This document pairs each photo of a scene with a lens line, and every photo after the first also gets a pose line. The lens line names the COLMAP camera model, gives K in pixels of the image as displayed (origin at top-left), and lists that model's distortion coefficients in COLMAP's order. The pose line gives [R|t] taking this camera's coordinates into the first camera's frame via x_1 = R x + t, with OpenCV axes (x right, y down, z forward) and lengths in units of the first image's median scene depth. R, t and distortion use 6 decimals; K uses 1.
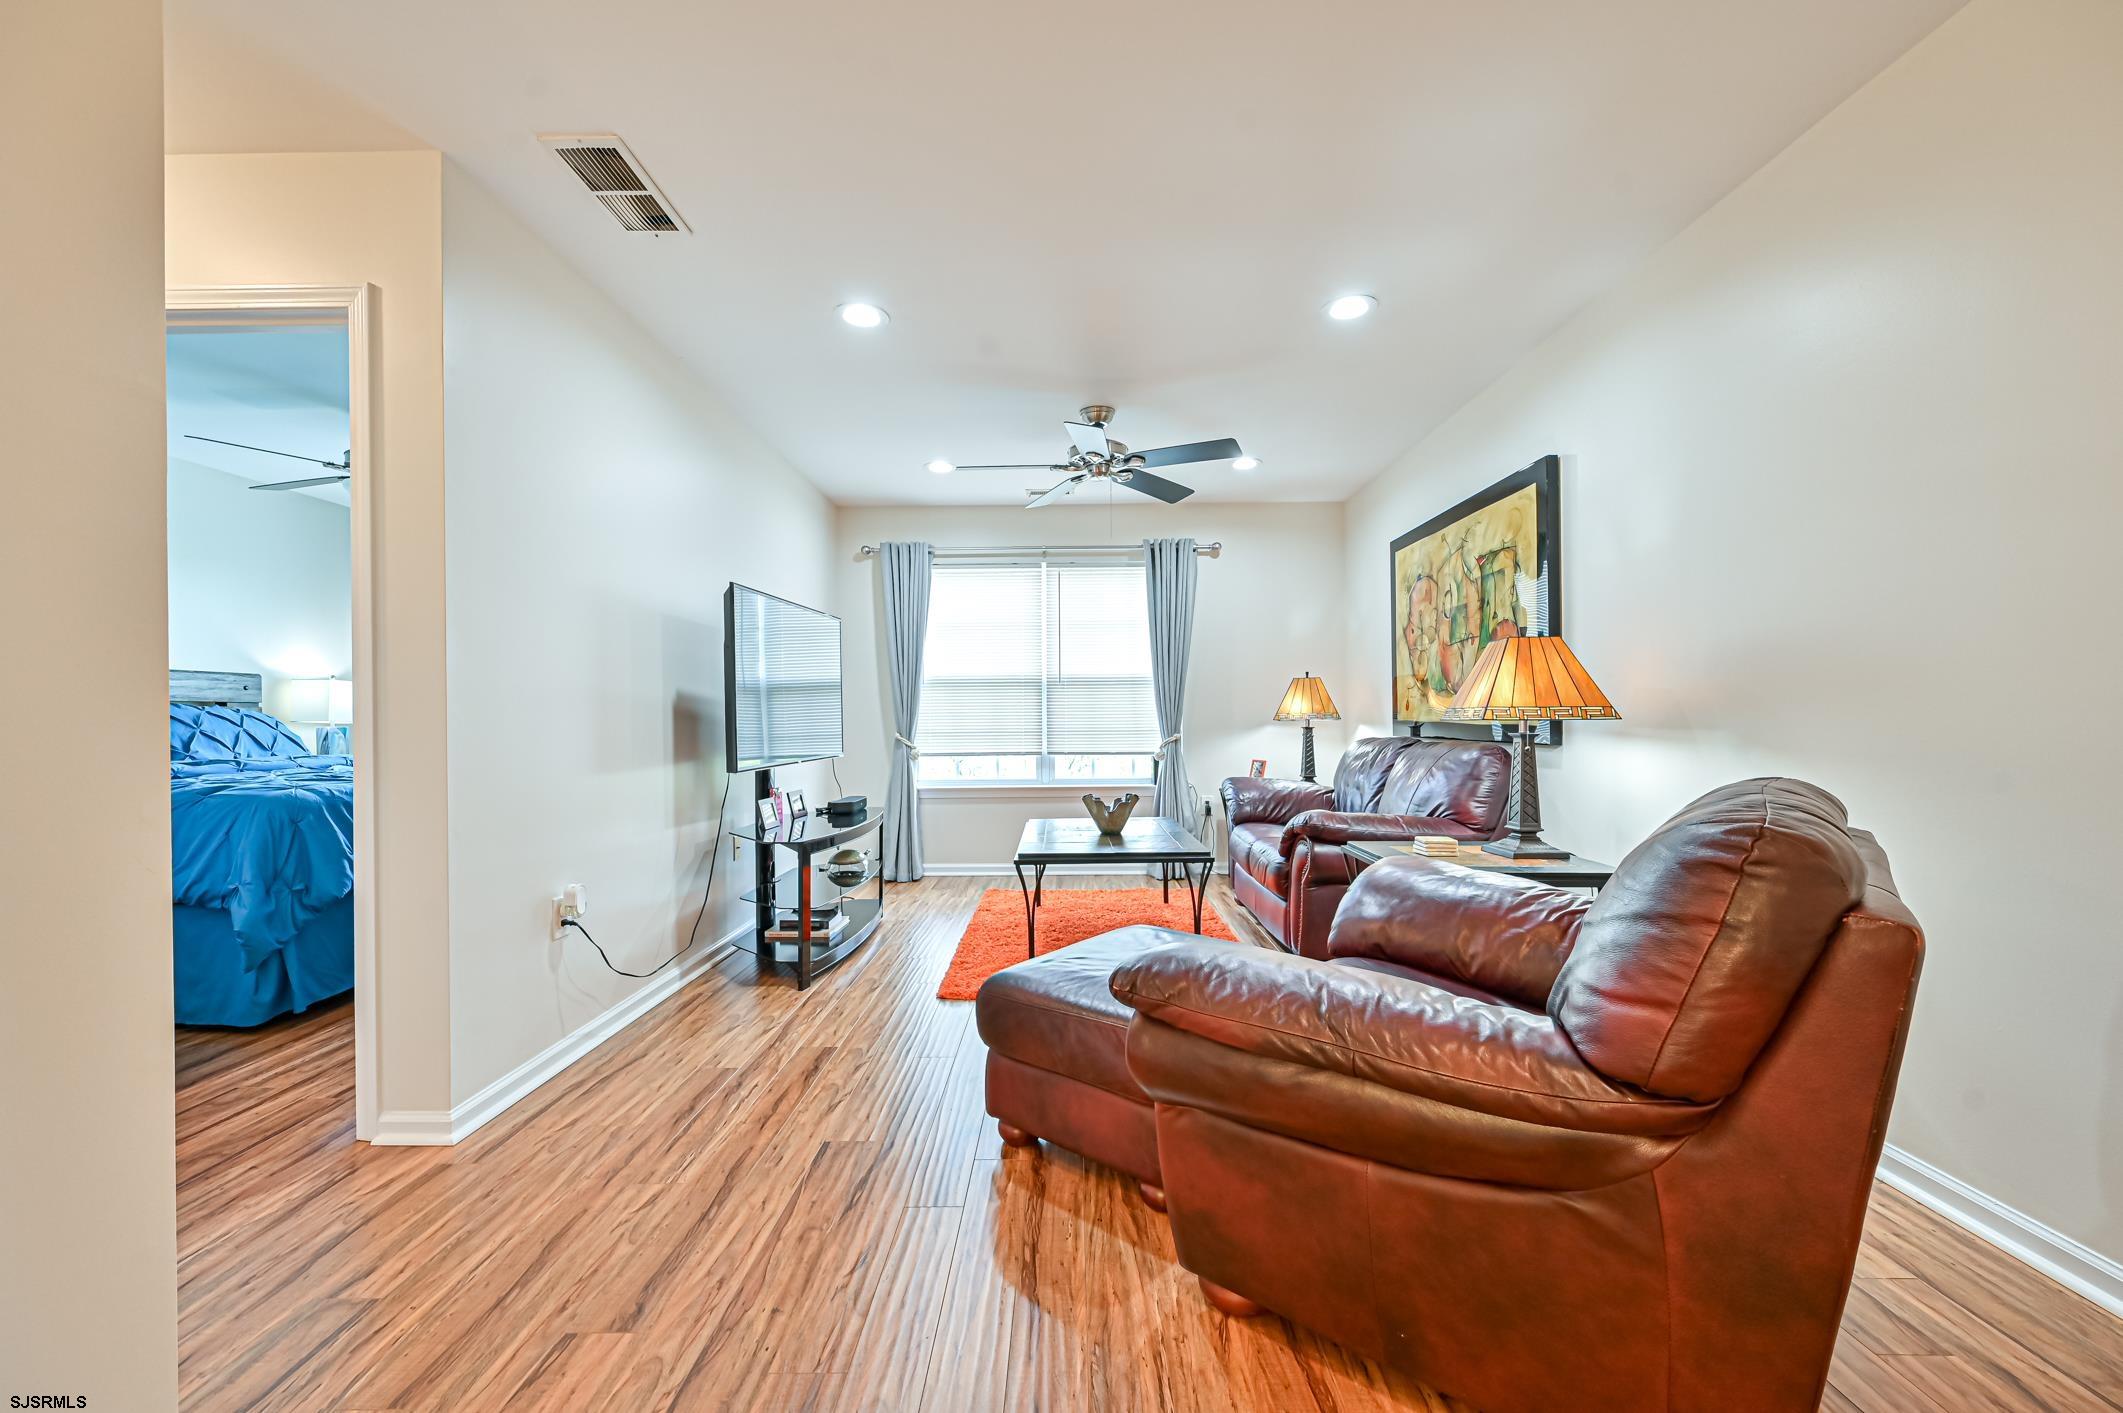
lens RADIAL K [[832.9, 0, 1052.3], [0, 832.9, 720.2], [0, 0, 1]] dist [-0.002331, -0.000475]
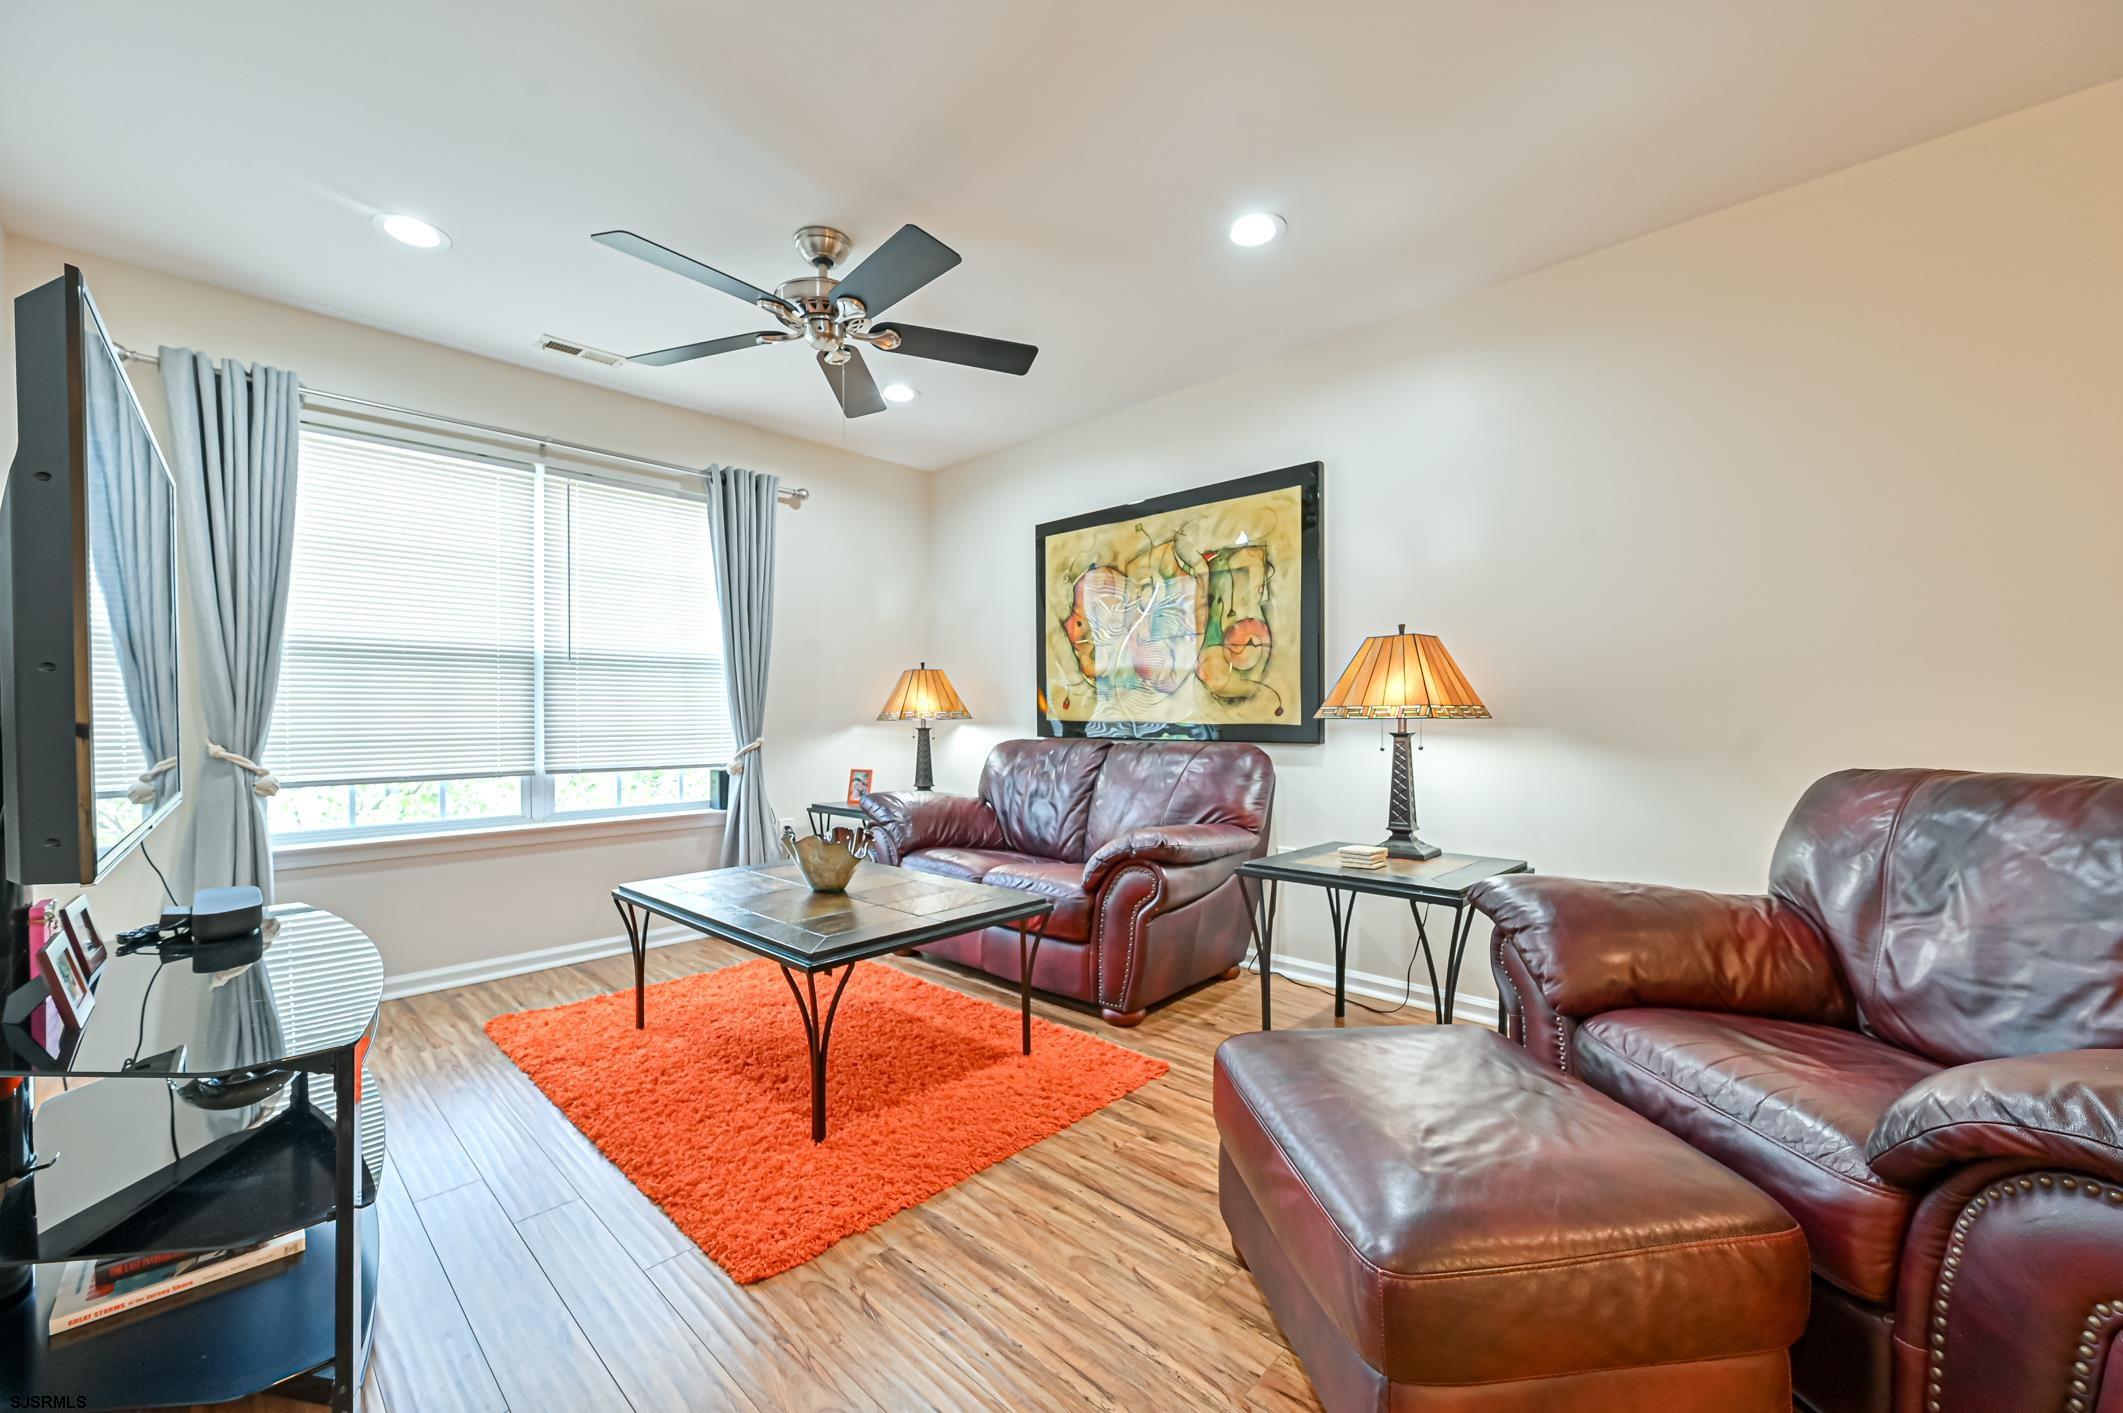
lens RADIAL K [[832.9, 0, 1052.3], [0, 832.9, 720.2], [0, 0, 1]] dist [-0.002331, -0.000475]
pose [[0.680023, -0.000069, 0.733191, -0.241168], [-0.000403, 1.000000, 0.000467, 0.000409], [-0.733191, -0.000613, 0.680023, 0.346541]]
